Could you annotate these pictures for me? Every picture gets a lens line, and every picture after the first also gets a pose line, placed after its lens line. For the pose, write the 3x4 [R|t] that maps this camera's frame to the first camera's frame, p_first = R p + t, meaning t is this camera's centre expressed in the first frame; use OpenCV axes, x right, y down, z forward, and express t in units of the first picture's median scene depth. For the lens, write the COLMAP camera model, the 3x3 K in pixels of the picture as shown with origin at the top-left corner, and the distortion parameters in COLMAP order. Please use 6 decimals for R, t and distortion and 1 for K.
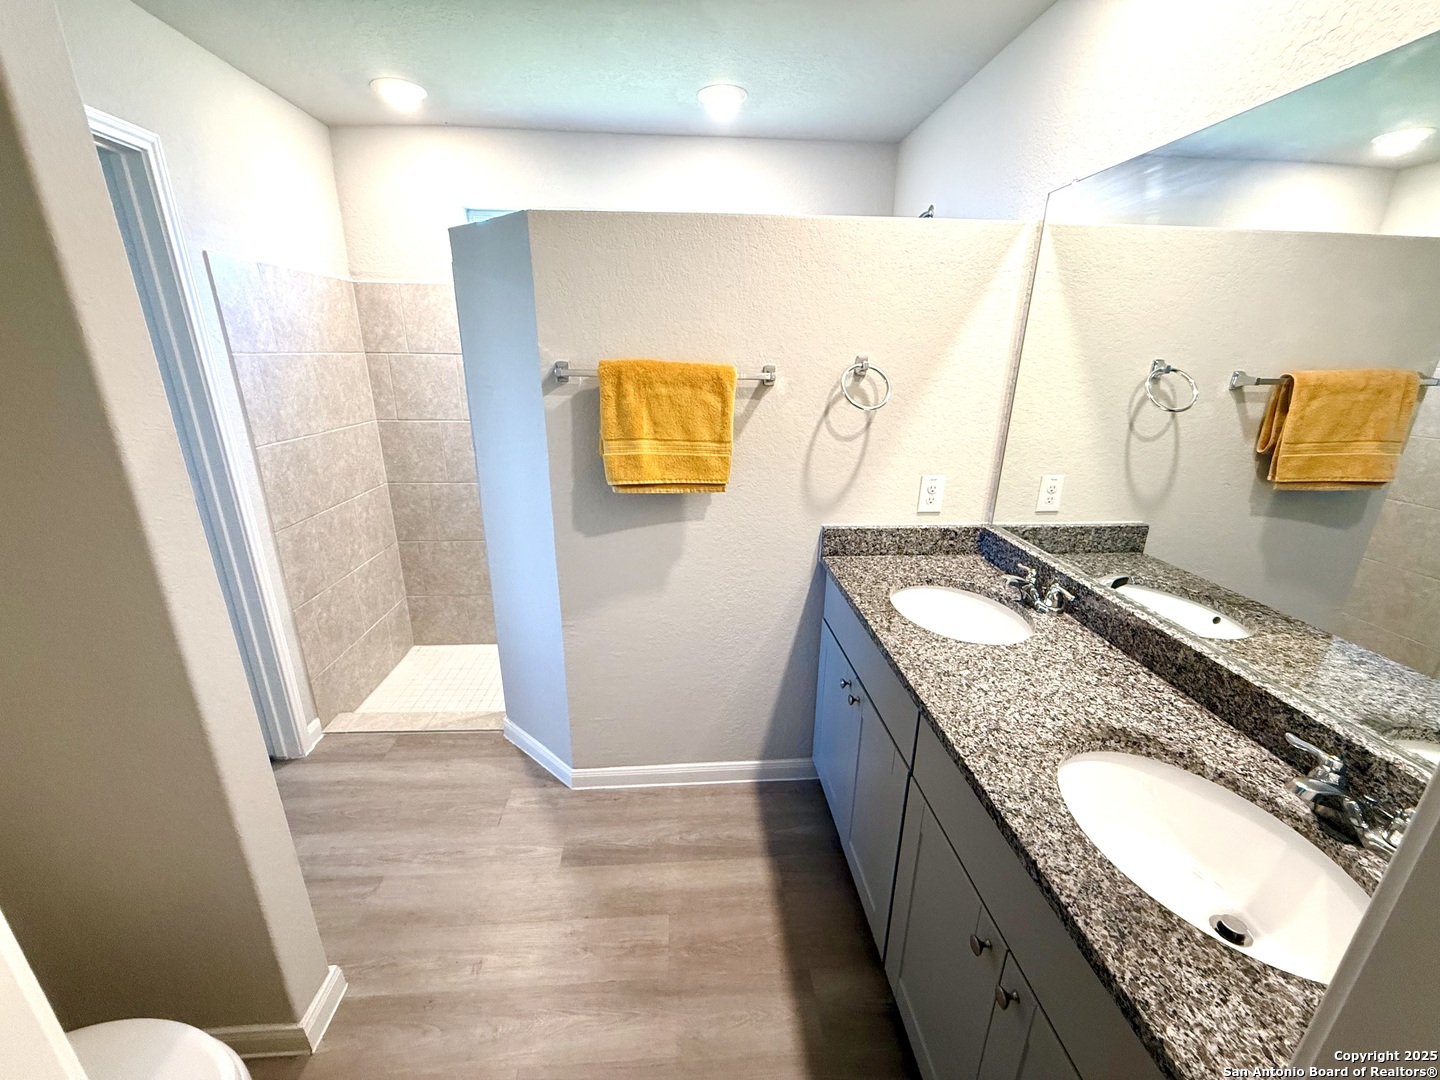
lens RADIAL K [[573.0, 0, 721.3], [0, 573.0, 539.9], [0, 0, 1]] dist [0.000488, -0.000160]
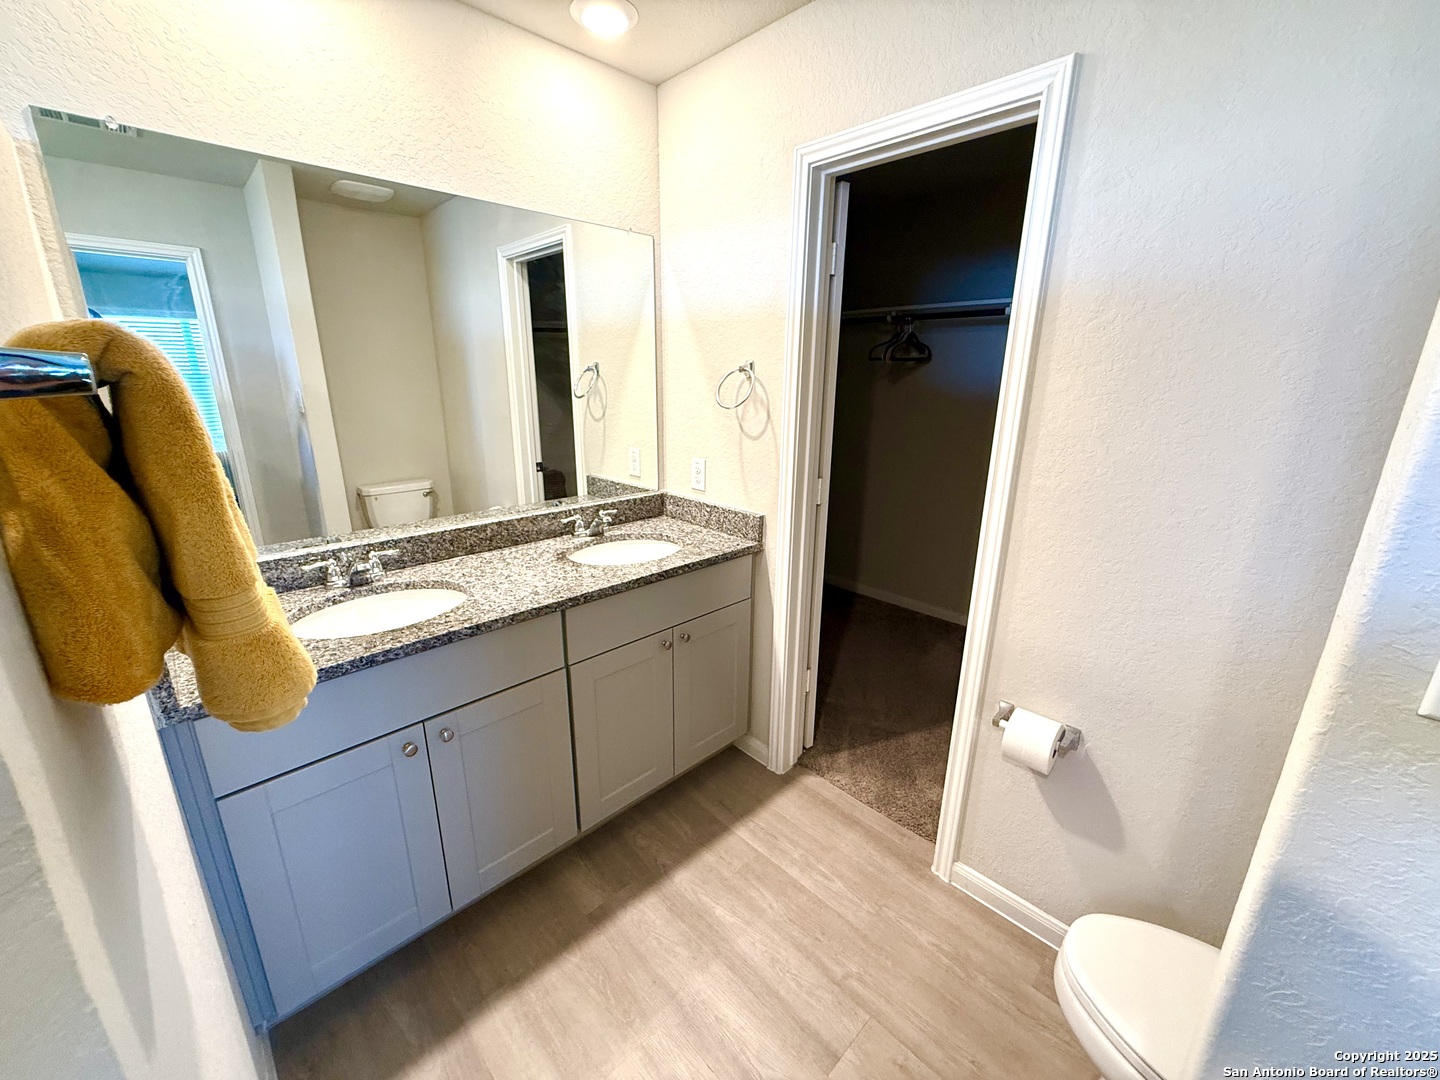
lens RADIAL K [[573.0, 0, 720.2], [0, 573.0, 538.2], [0, 0, 1]] dist [0.000488, -0.000160]
pose [[-0.645047, -0.233739, 0.727517, -0.669317], [0.220840, 0.854419, 0.470317, -0.329428], [-0.731536, 0.464041, -0.499521, 1.087830]]
